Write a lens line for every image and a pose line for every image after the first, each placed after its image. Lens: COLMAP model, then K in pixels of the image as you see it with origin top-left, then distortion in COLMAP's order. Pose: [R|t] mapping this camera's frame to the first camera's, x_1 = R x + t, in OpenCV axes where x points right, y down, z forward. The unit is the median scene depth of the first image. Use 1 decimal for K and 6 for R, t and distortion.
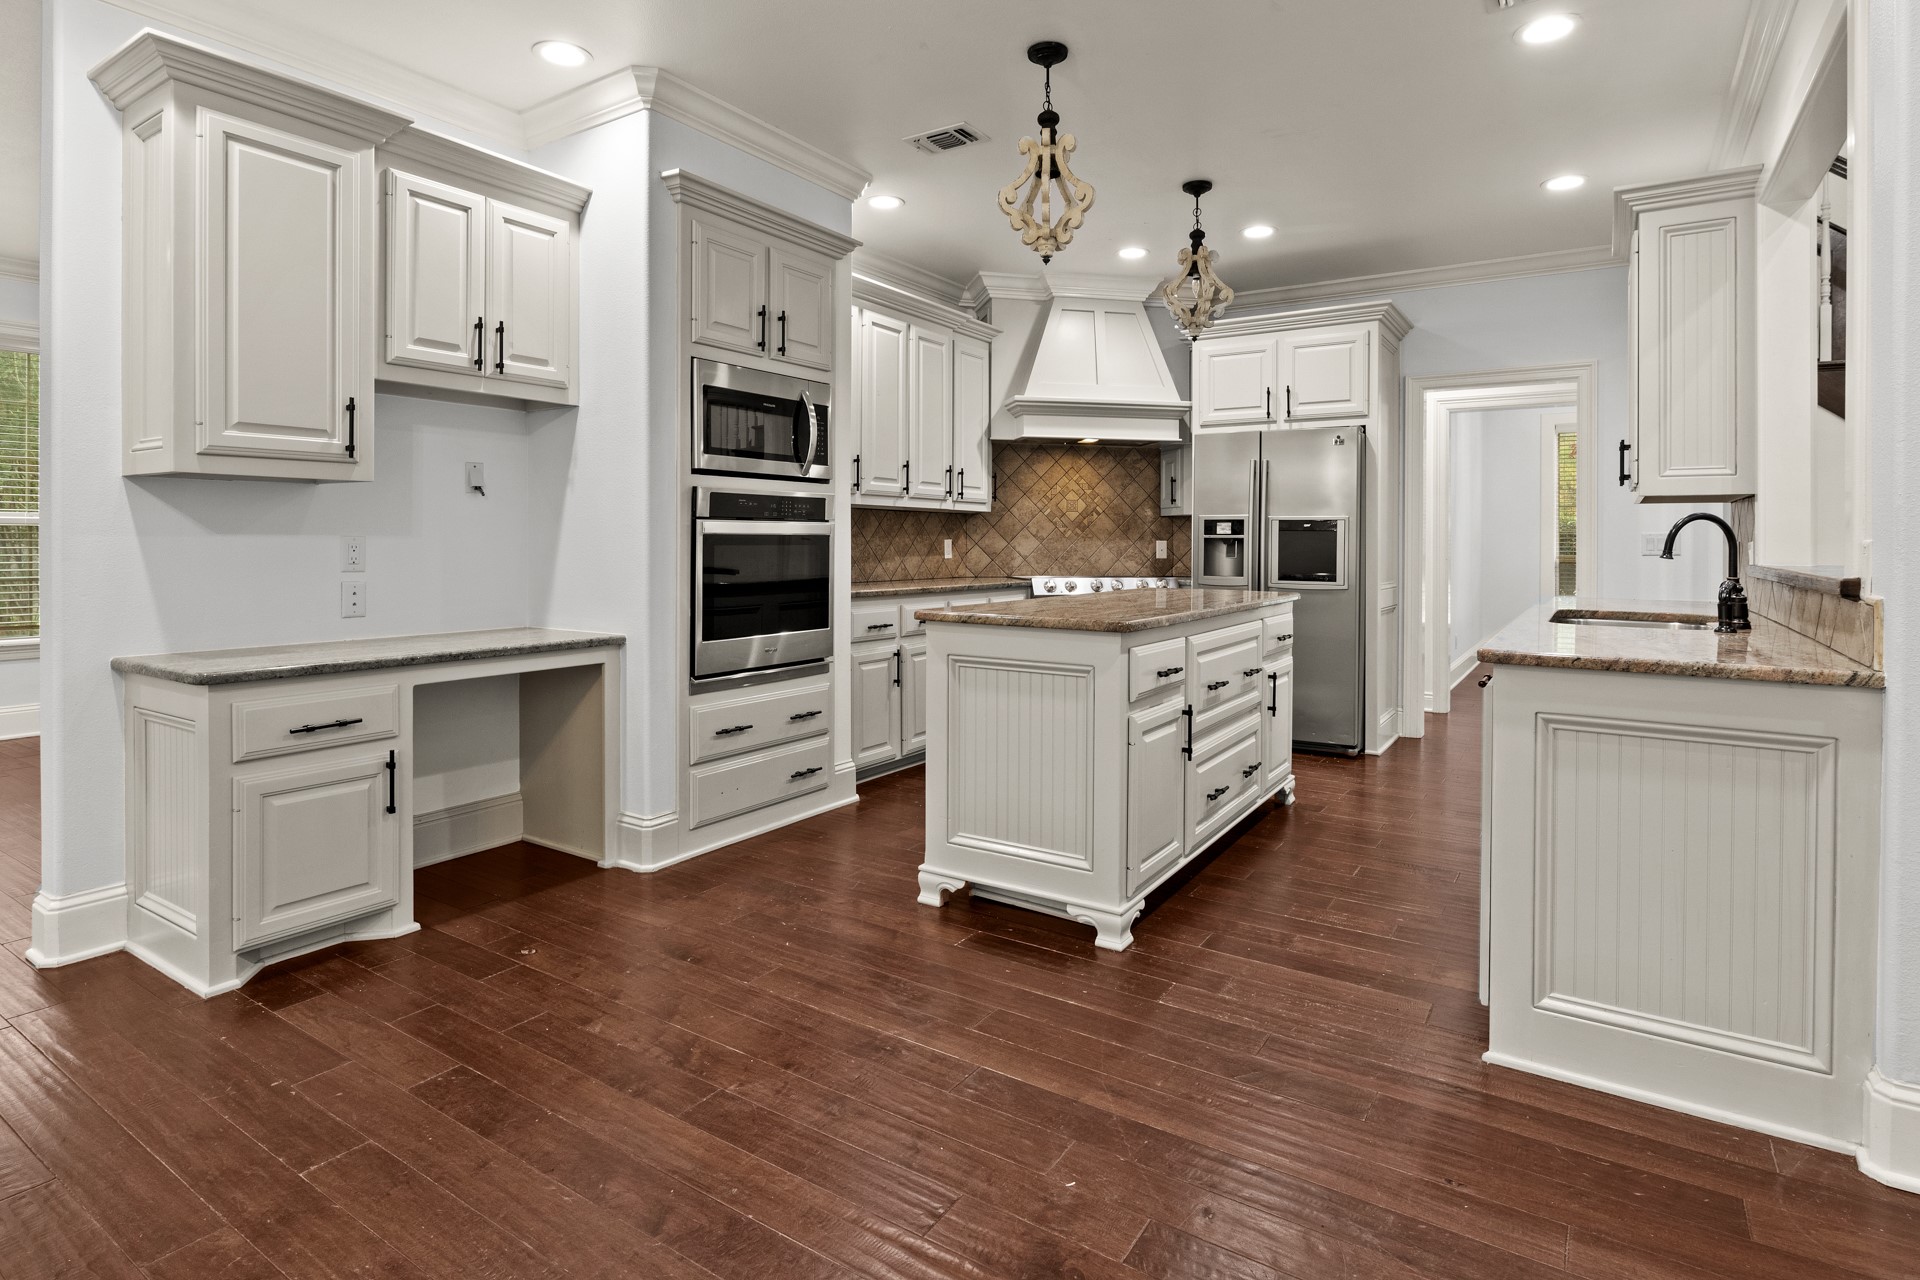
lens RADIAL K [[987.4, 0, 962.2], [0, 987.4, 553.9], [0, 0, 1]] dist [-0.006296, -0.000689]
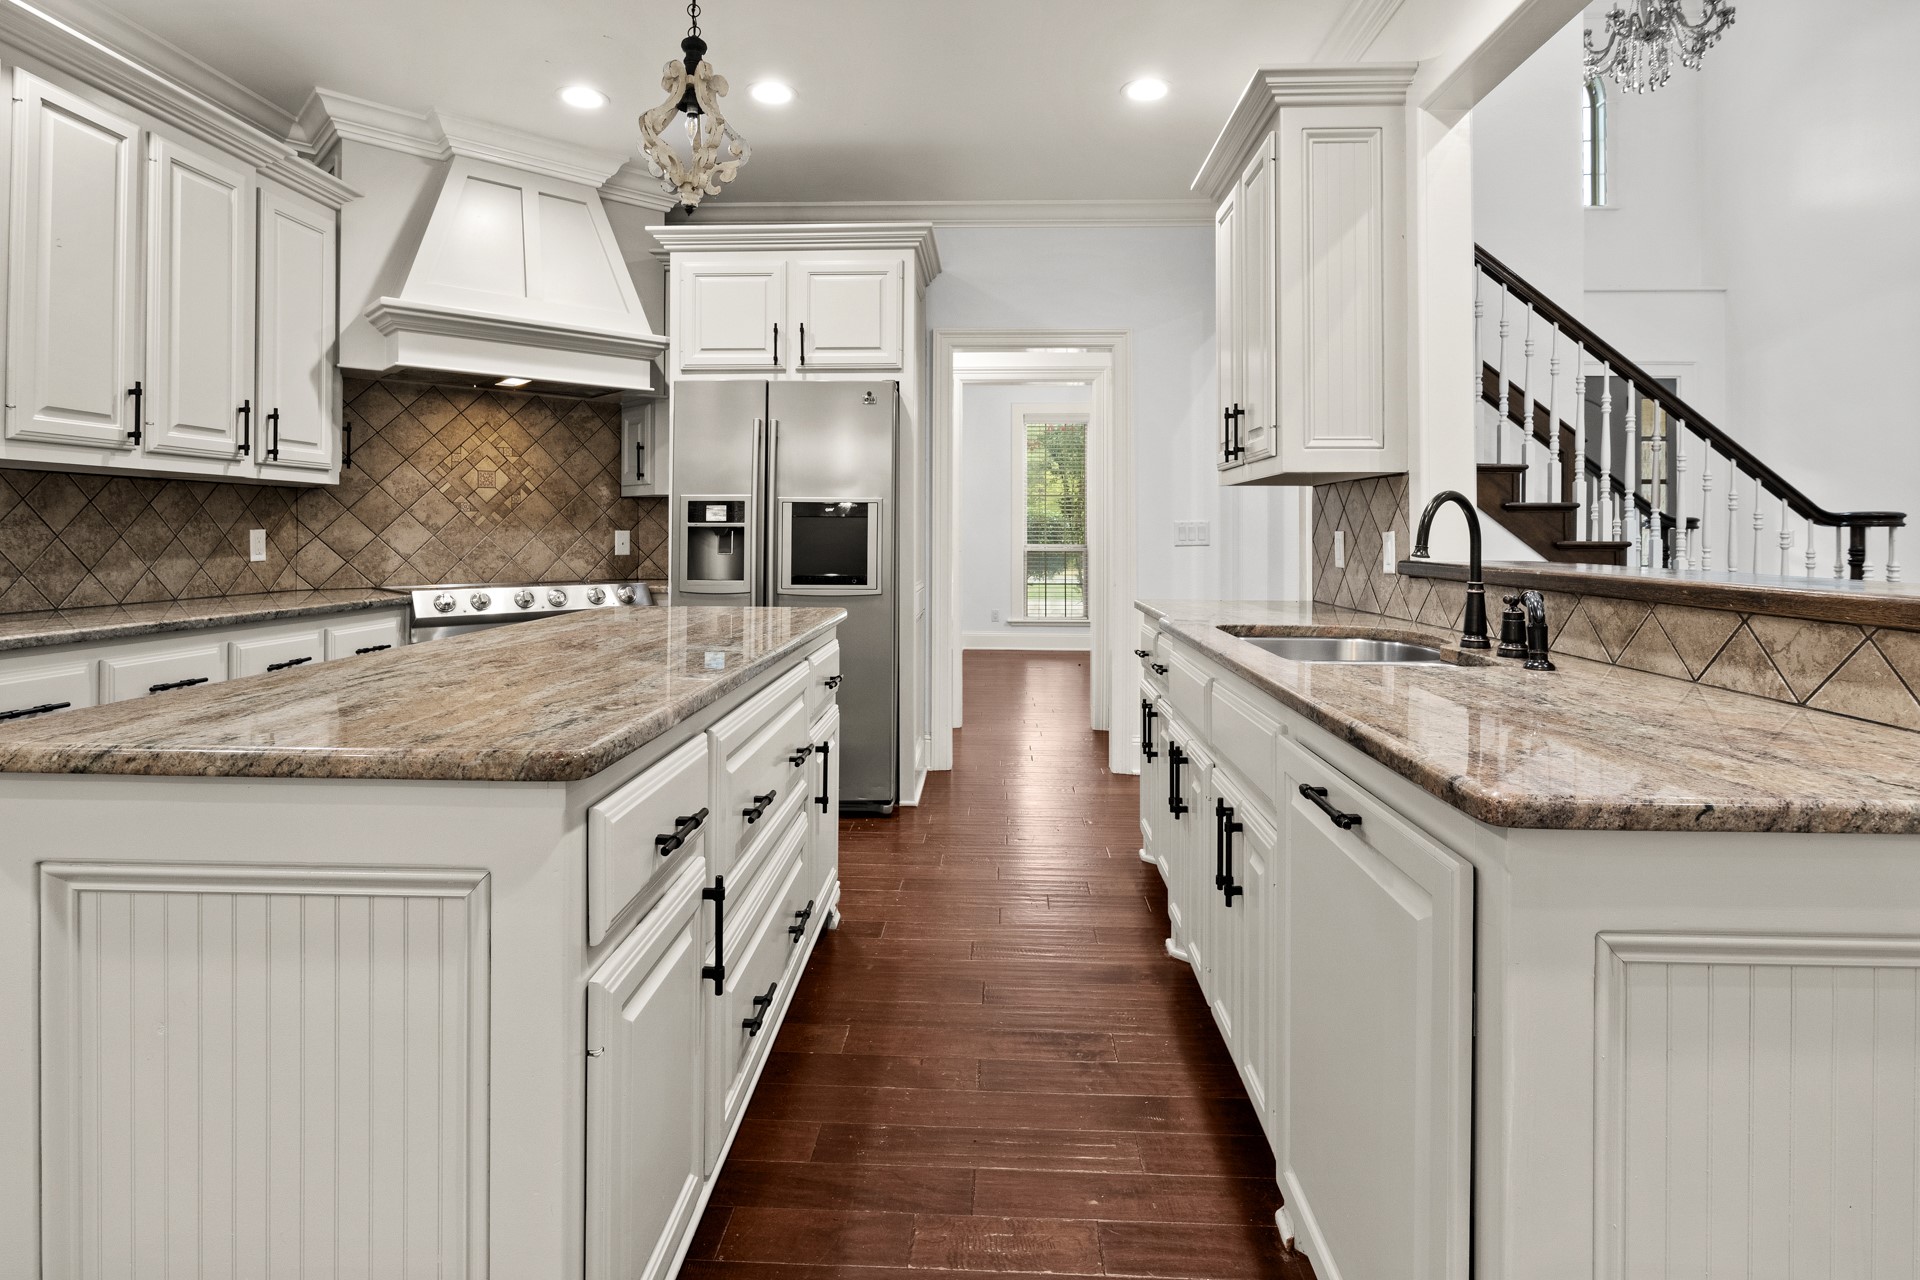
lens RADIAL K [[986.9, 0, 961.9], [0, 986.9, 515.8], [0, 0, 1]] dist [-0.005606, -0.000364]
pose [[0.855361, 0.005467, 0.518003, 0.046406], [0.008728, 0.999650, -0.024963, -0.004685], [-0.517959, 0.025874, 0.855014, 0.292581]]
